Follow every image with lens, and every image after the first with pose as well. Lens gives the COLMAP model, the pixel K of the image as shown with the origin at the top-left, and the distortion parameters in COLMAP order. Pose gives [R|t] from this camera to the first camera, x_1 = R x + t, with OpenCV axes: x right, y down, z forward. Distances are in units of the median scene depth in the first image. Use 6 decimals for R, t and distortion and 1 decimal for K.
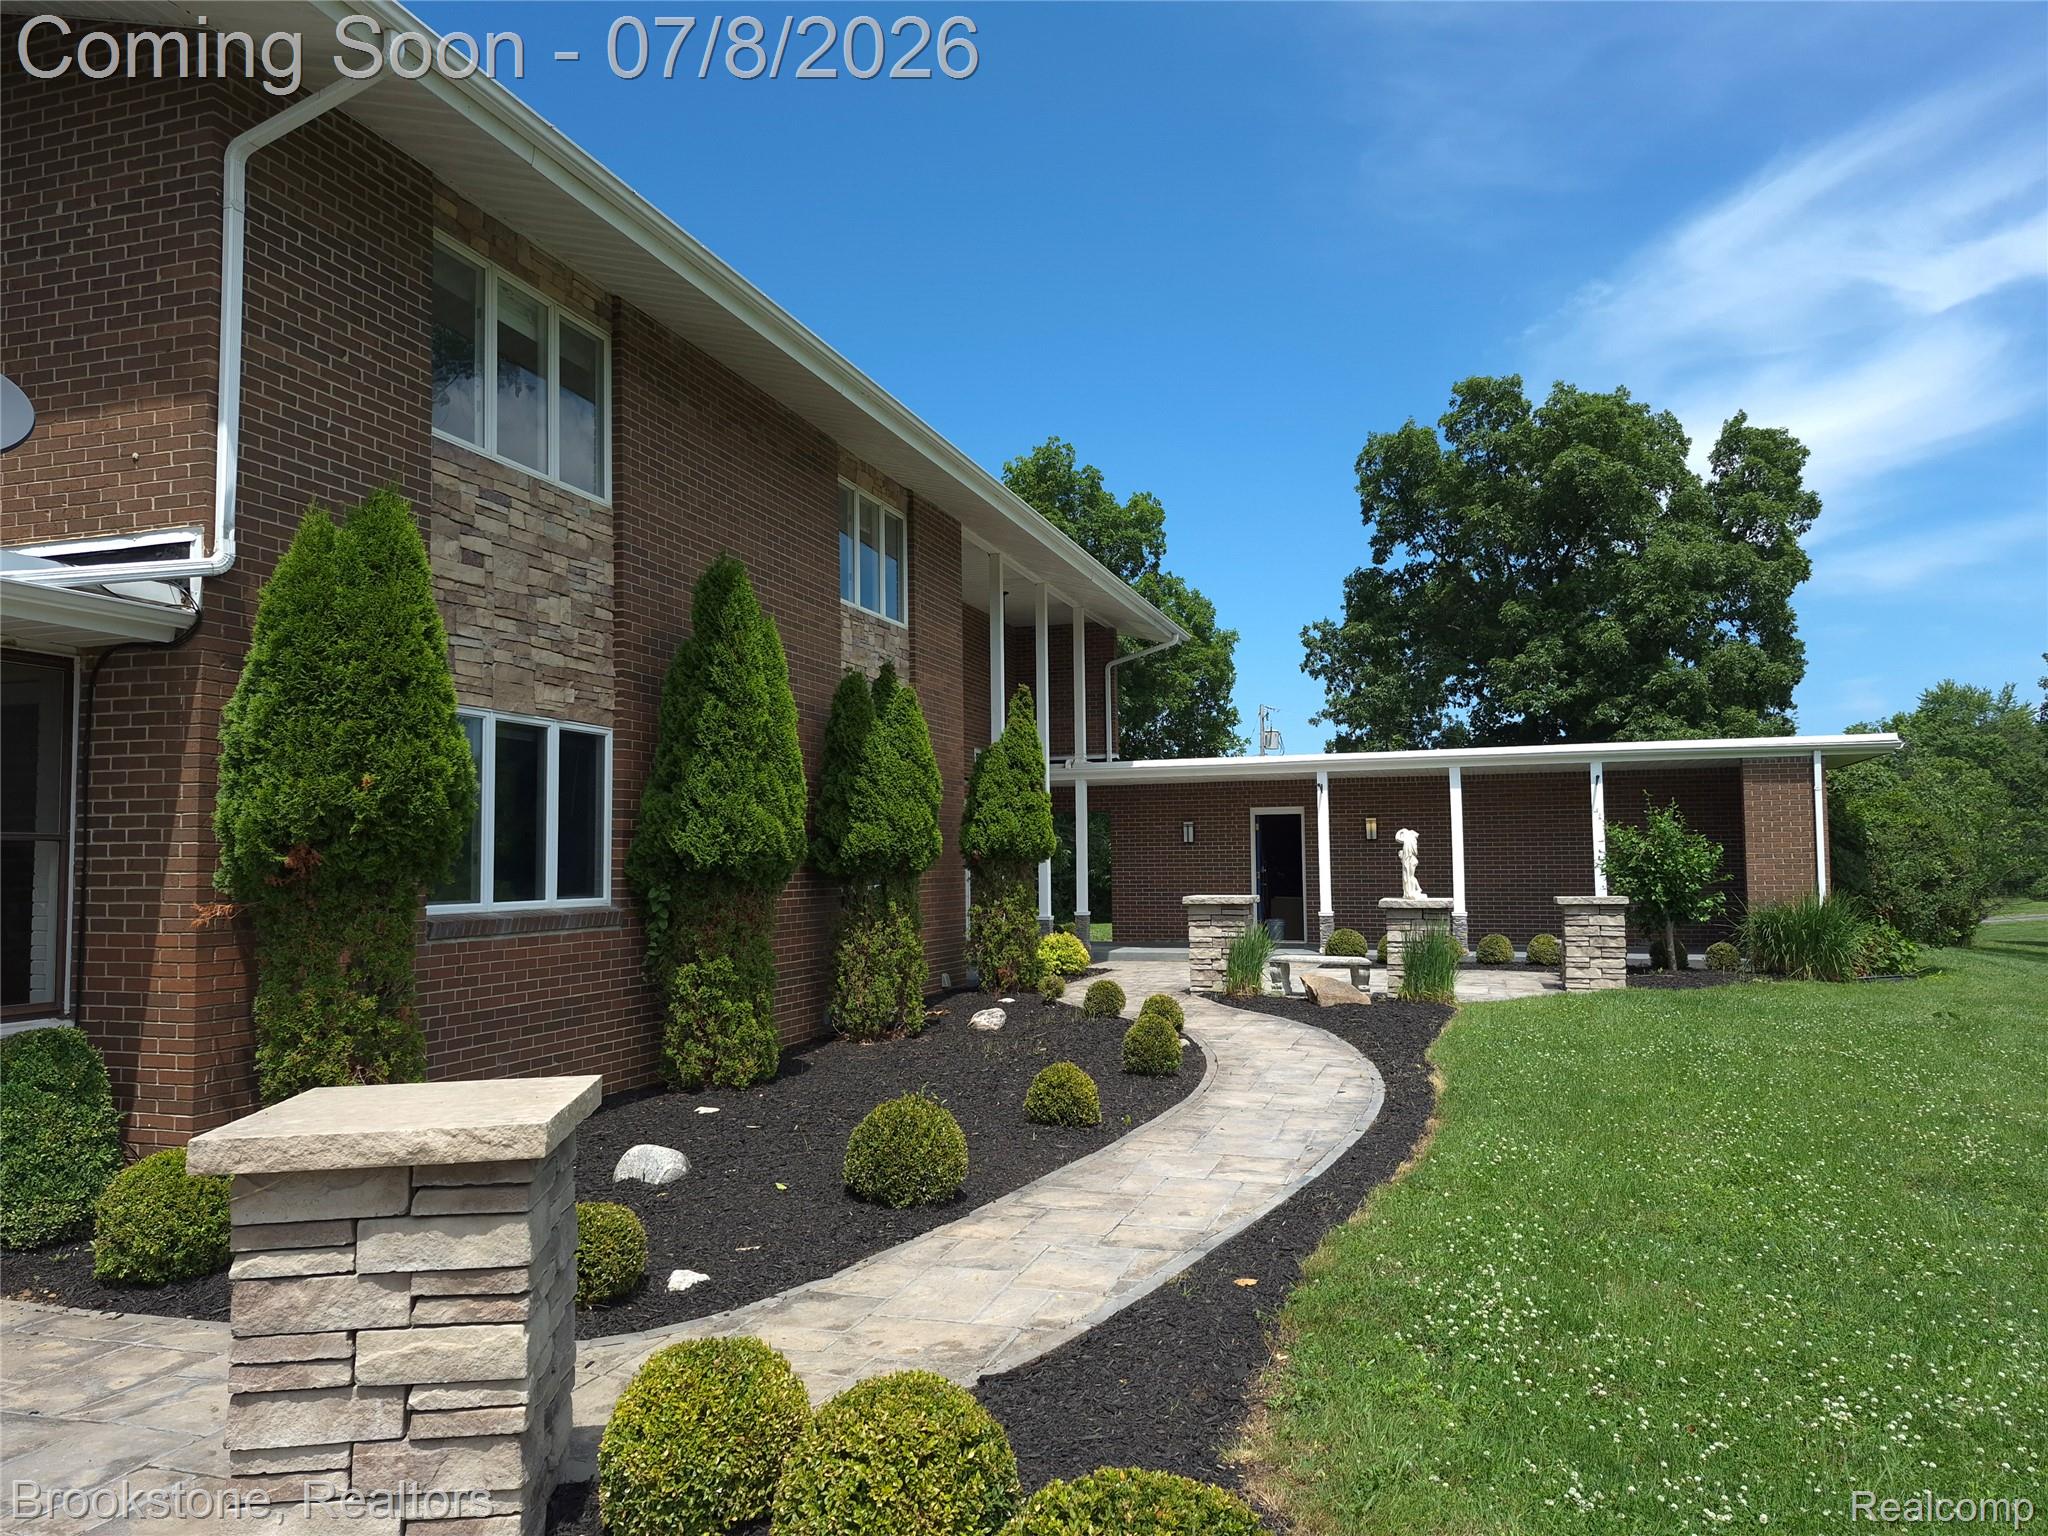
lens RADIAL K [[1388.5, 0, 1025.8], [0, 1388.5, 792.1], [0, 0, 1]] dist [0.098397, -0.118362]
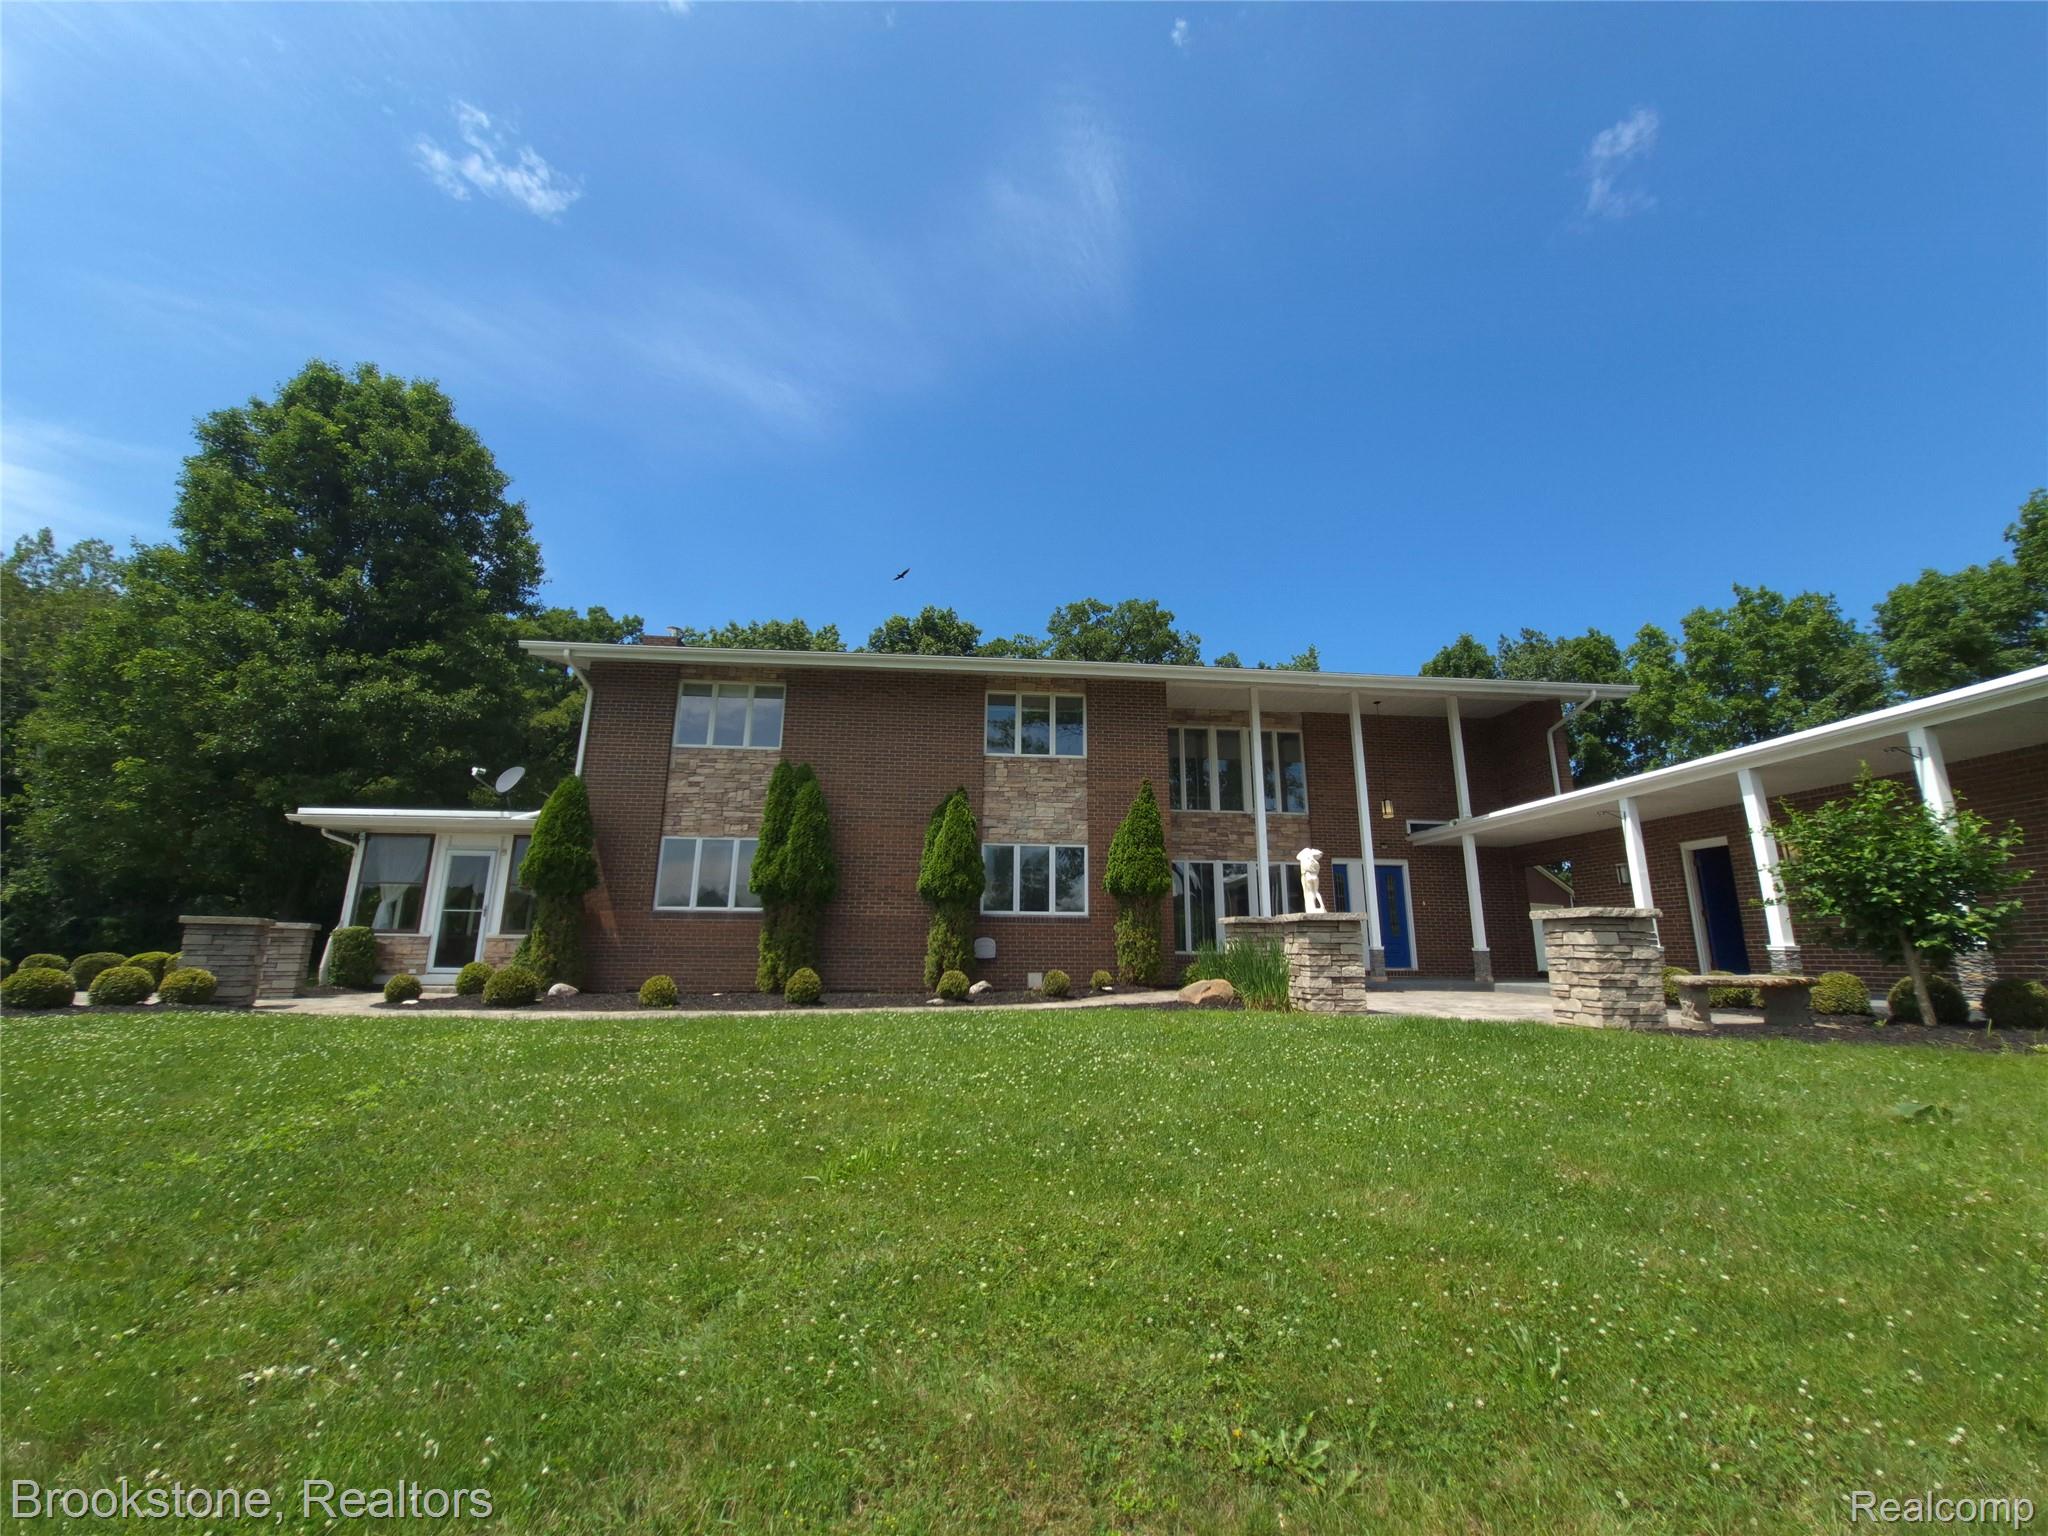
lens RADIAL K [[789.7, 0, 1031.4], [0, 789.7, 759.3], [0, 0, 1]] dist [0.000826, -0.011080]
pose [[0.400076, -0.197553, -0.894937, 1.457309], [0.035933, 0.979122, -0.200073, 0.142887], [0.915777, 0.047886, 0.398822, 1.080132]]
